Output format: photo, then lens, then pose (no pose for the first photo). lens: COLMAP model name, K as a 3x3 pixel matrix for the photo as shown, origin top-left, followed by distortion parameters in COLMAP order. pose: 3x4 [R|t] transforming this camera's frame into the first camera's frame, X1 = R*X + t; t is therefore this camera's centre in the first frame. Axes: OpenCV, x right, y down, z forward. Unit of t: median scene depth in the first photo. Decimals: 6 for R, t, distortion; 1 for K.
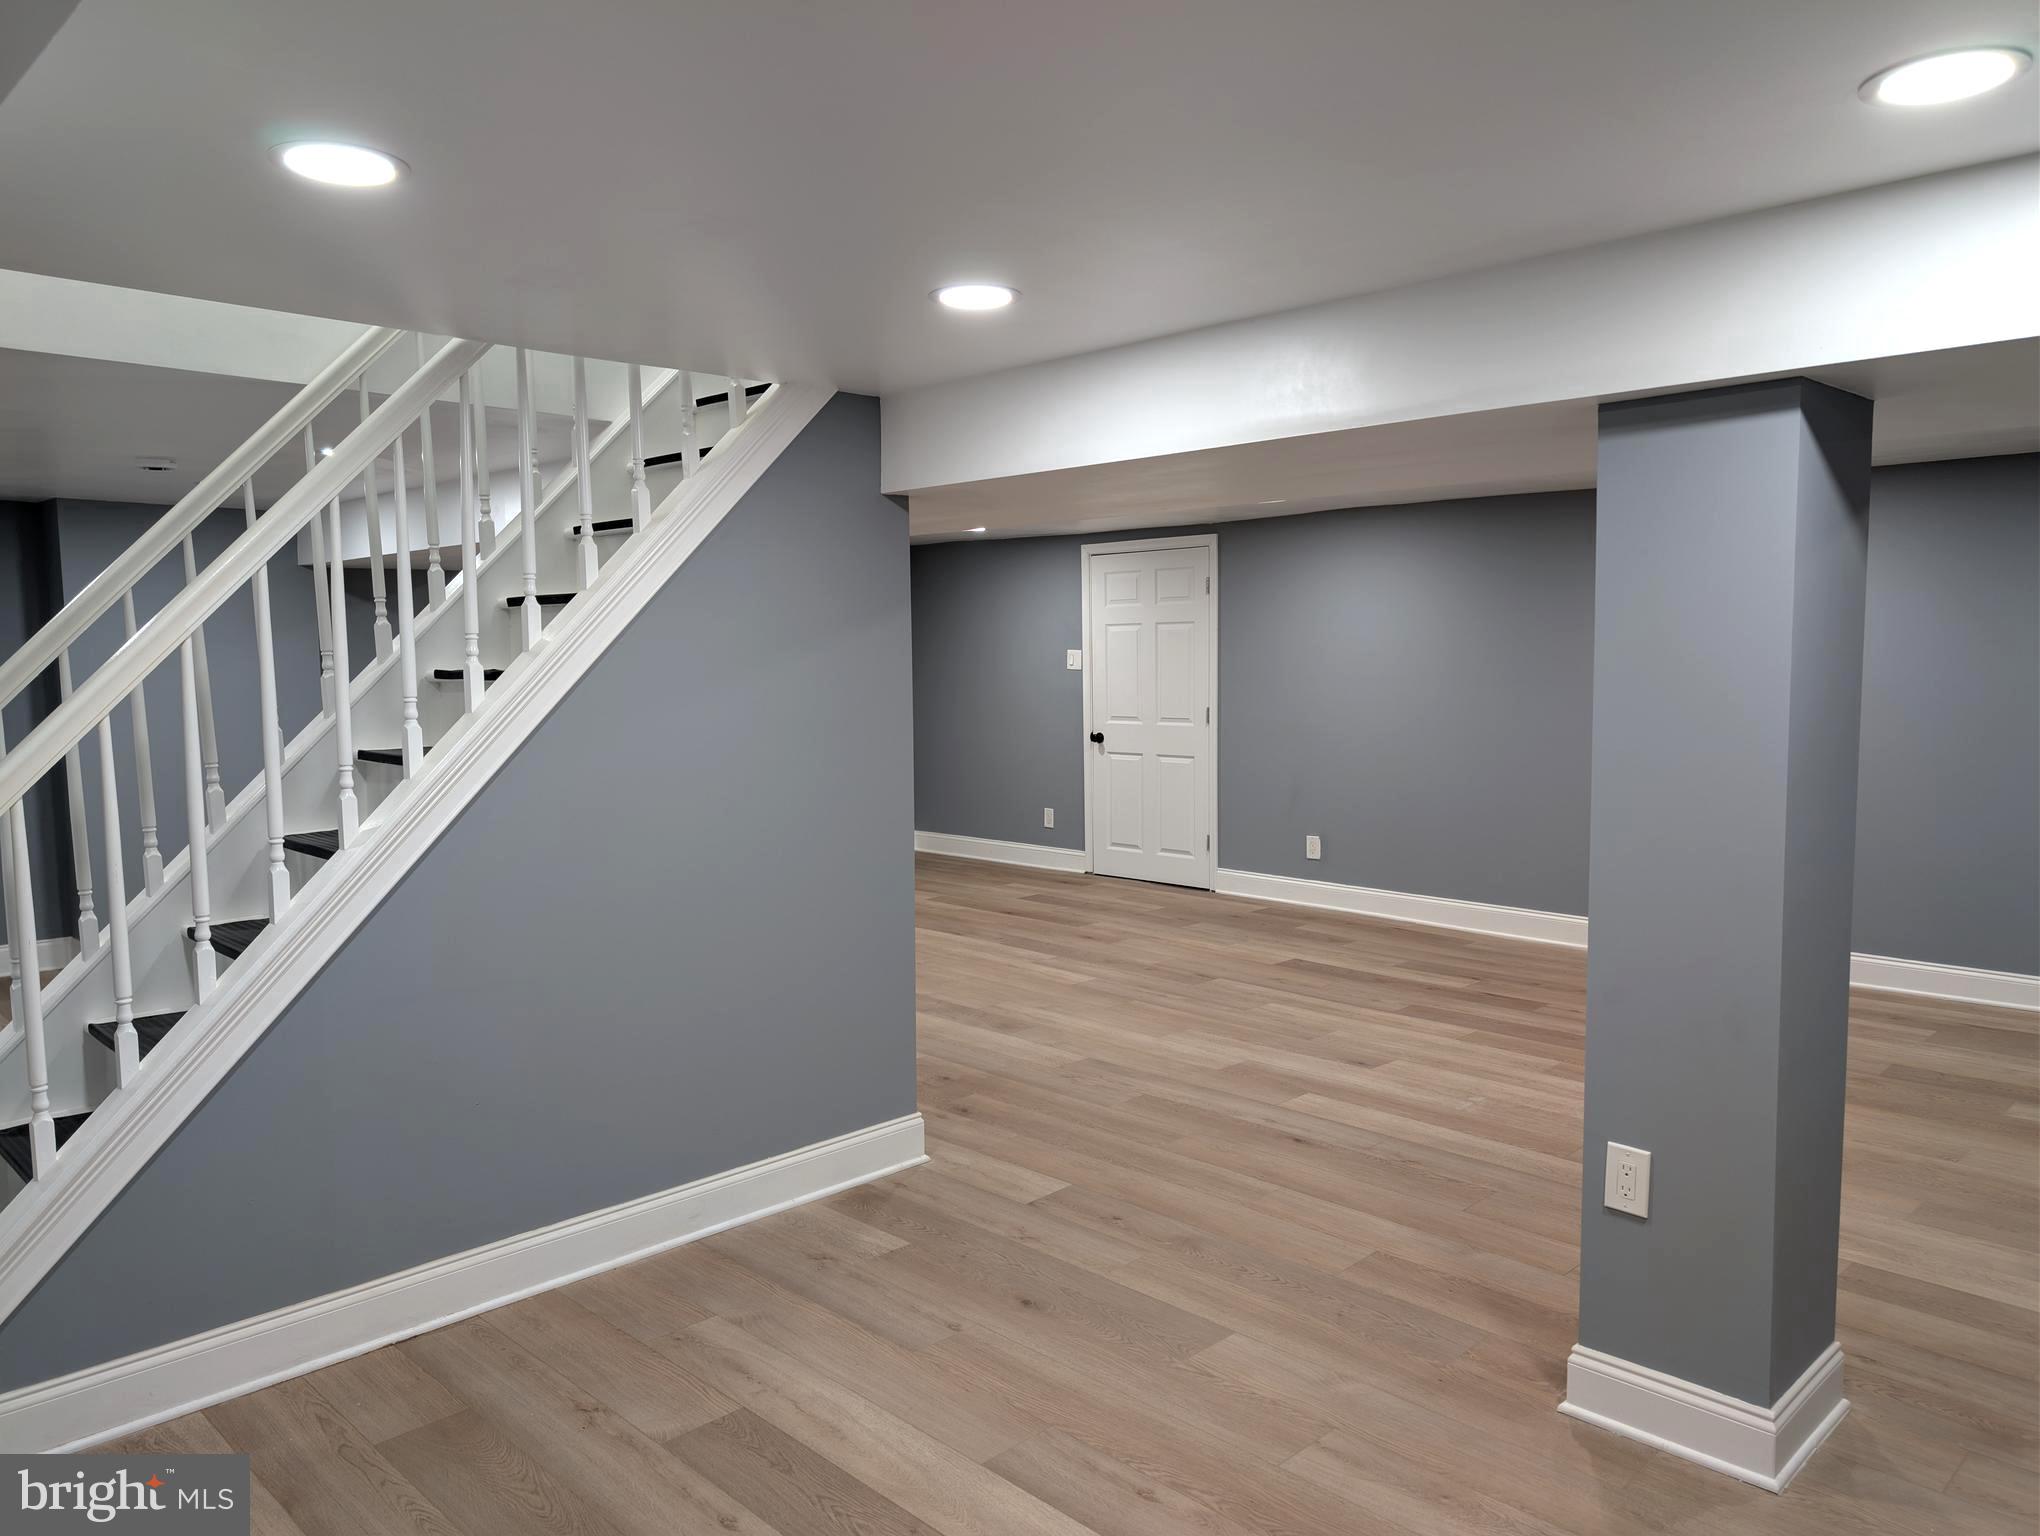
lens RADIAL K [[1456.9, 0, 1035.3], [0, 1456.9, 770.7], [0, 0, 1]] dist [0.016038, -0.013951]
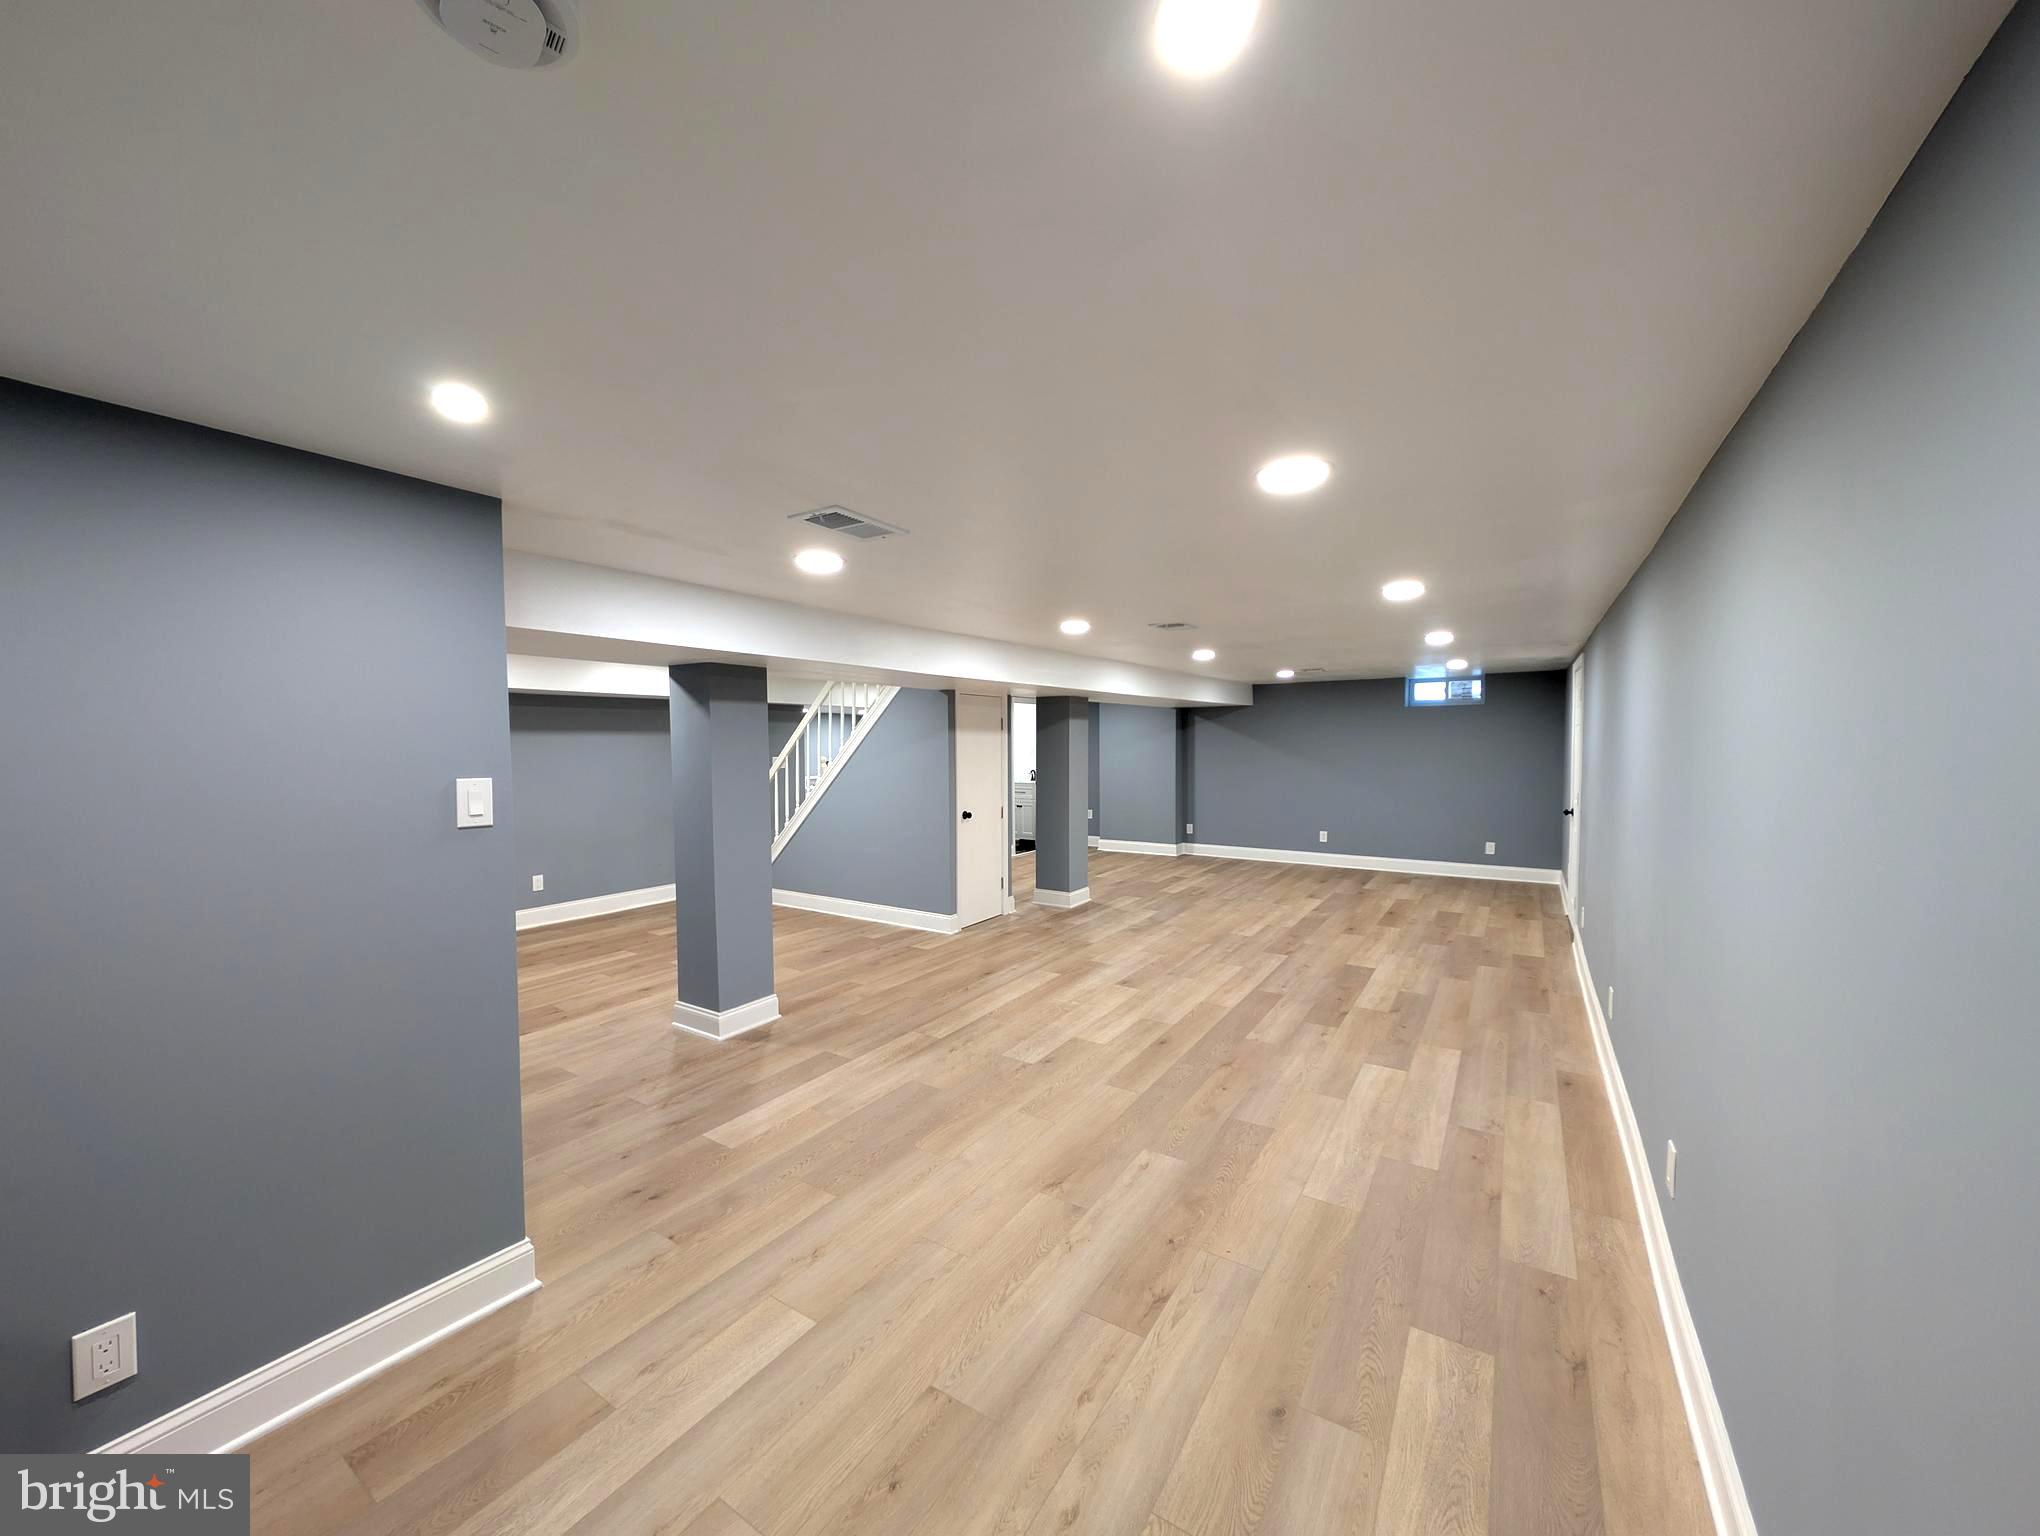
lens RADIAL K [[774.3, 0, 1019.2], [0, 774.3, 767.0], [0, 0, 1]] dist [-0.002928, 0.000811]
pose [[0.207818, 0.041497, -0.977287, 1.161335], [-0.085691, 0.996031, 0.024071, -0.074263], [0.974407, 0.078742, 0.210549, 0.696301]]
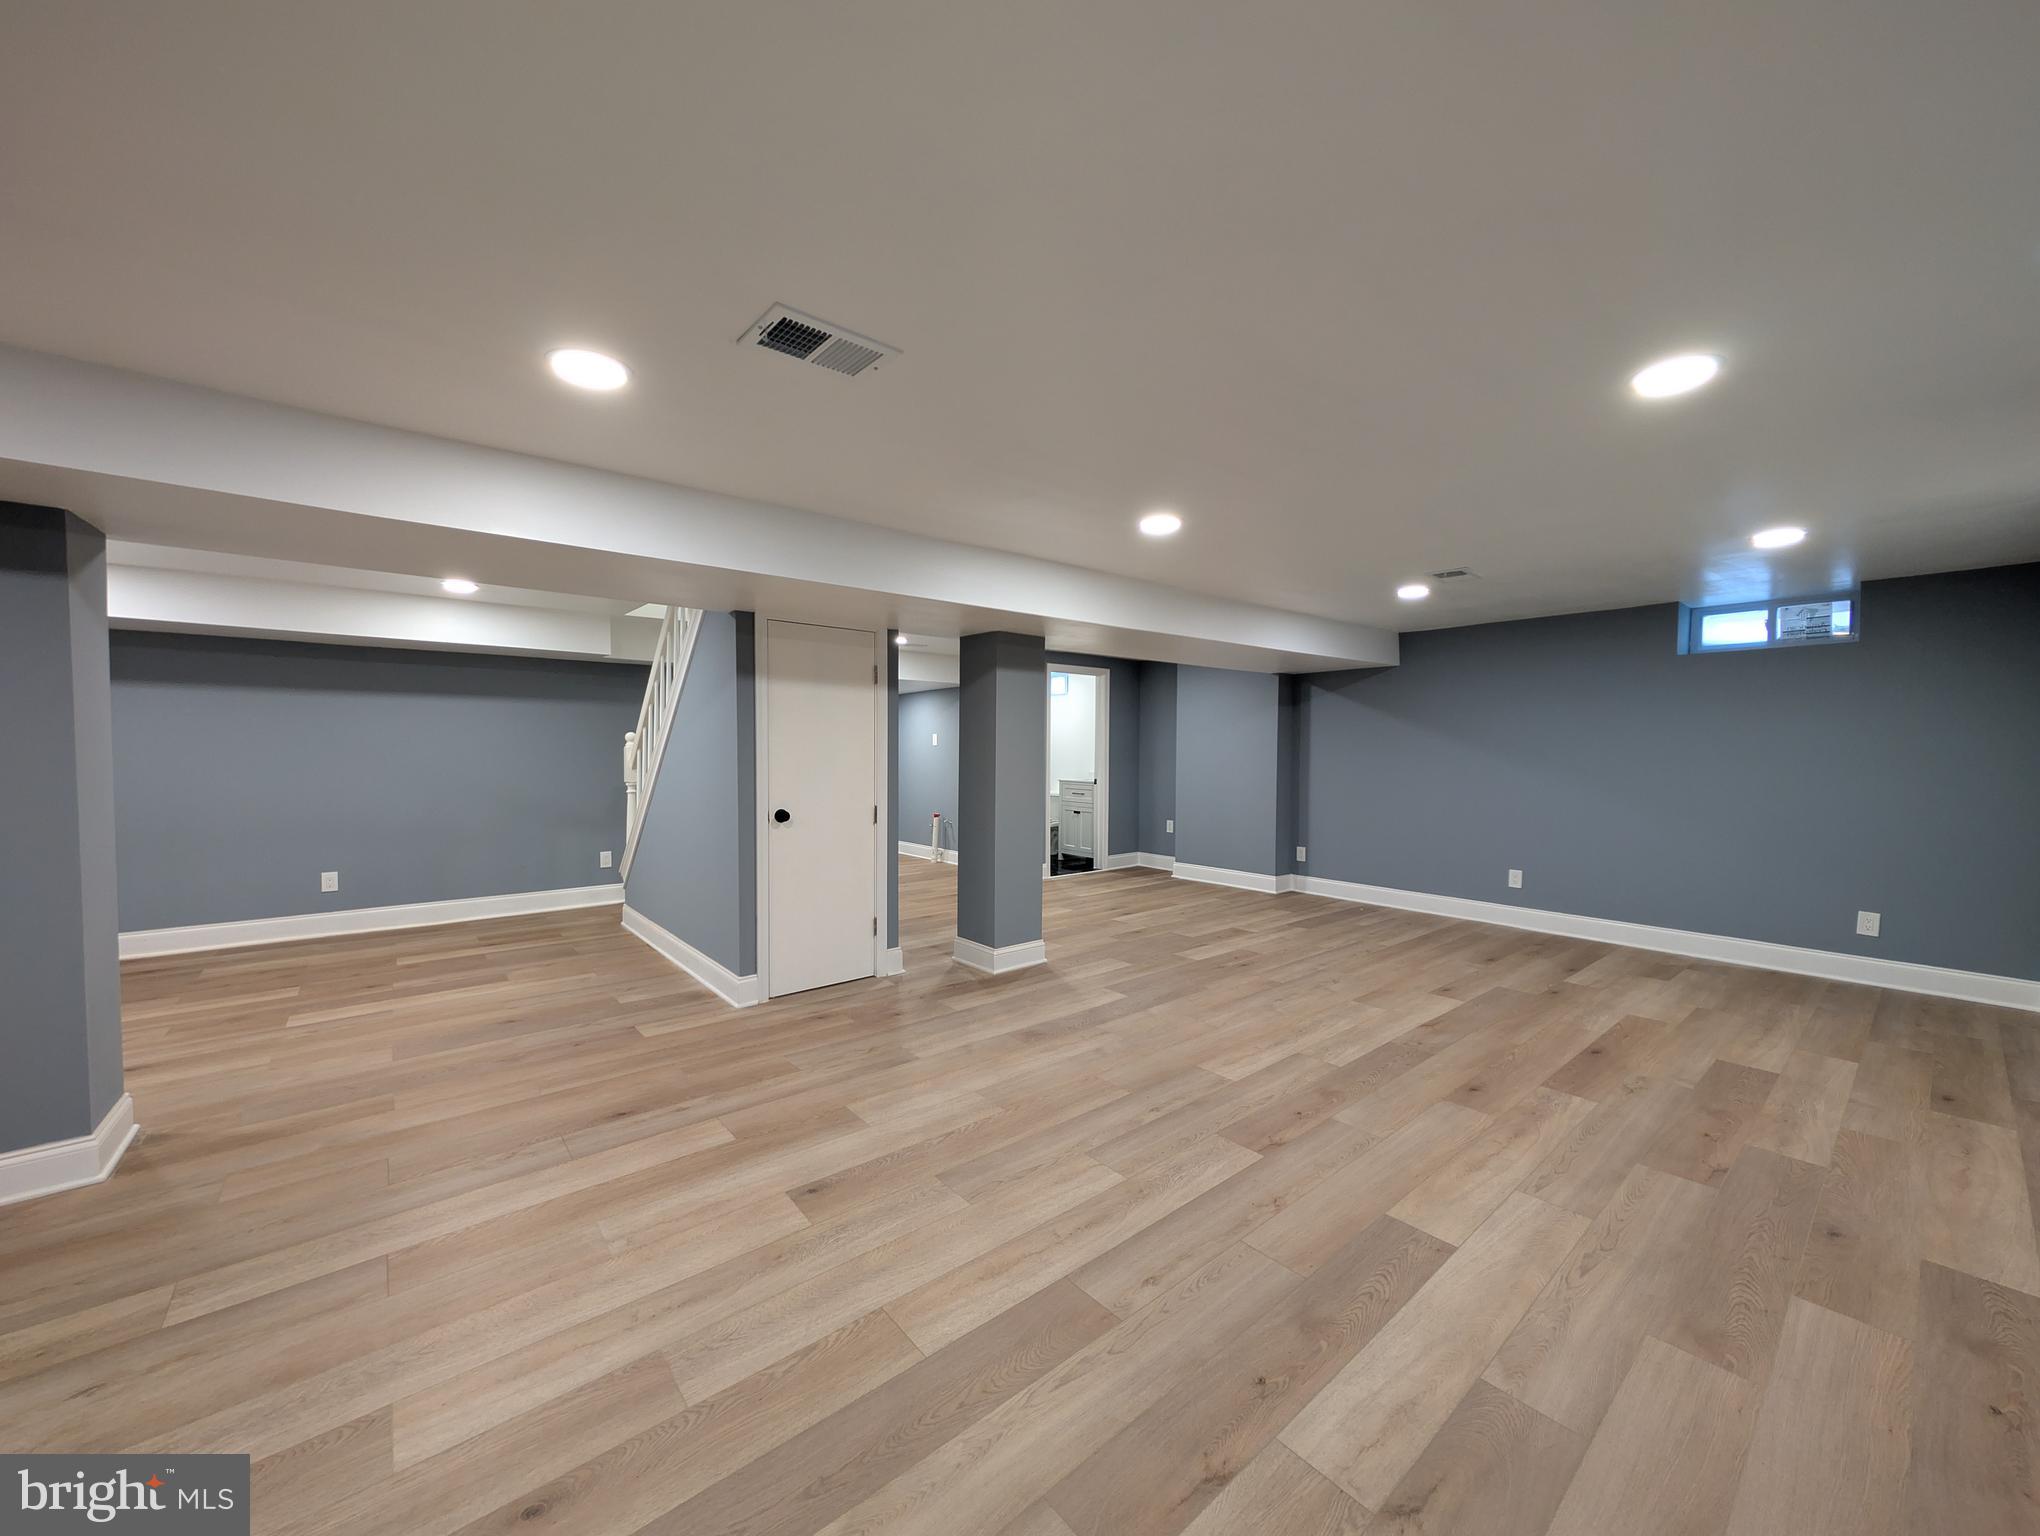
lens RADIAL K [[774.3, 0, 1016.2], [0, 774.3, 767.7], [0, 0, 1]] dist [-0.002928, 0.000811]
pose [[-0.091095, 0.033843, -0.995267, 0.664296], [-0.095173, 0.994552, 0.042530, -0.062923], [0.991284, 0.098597, -0.087378, 1.189425]]
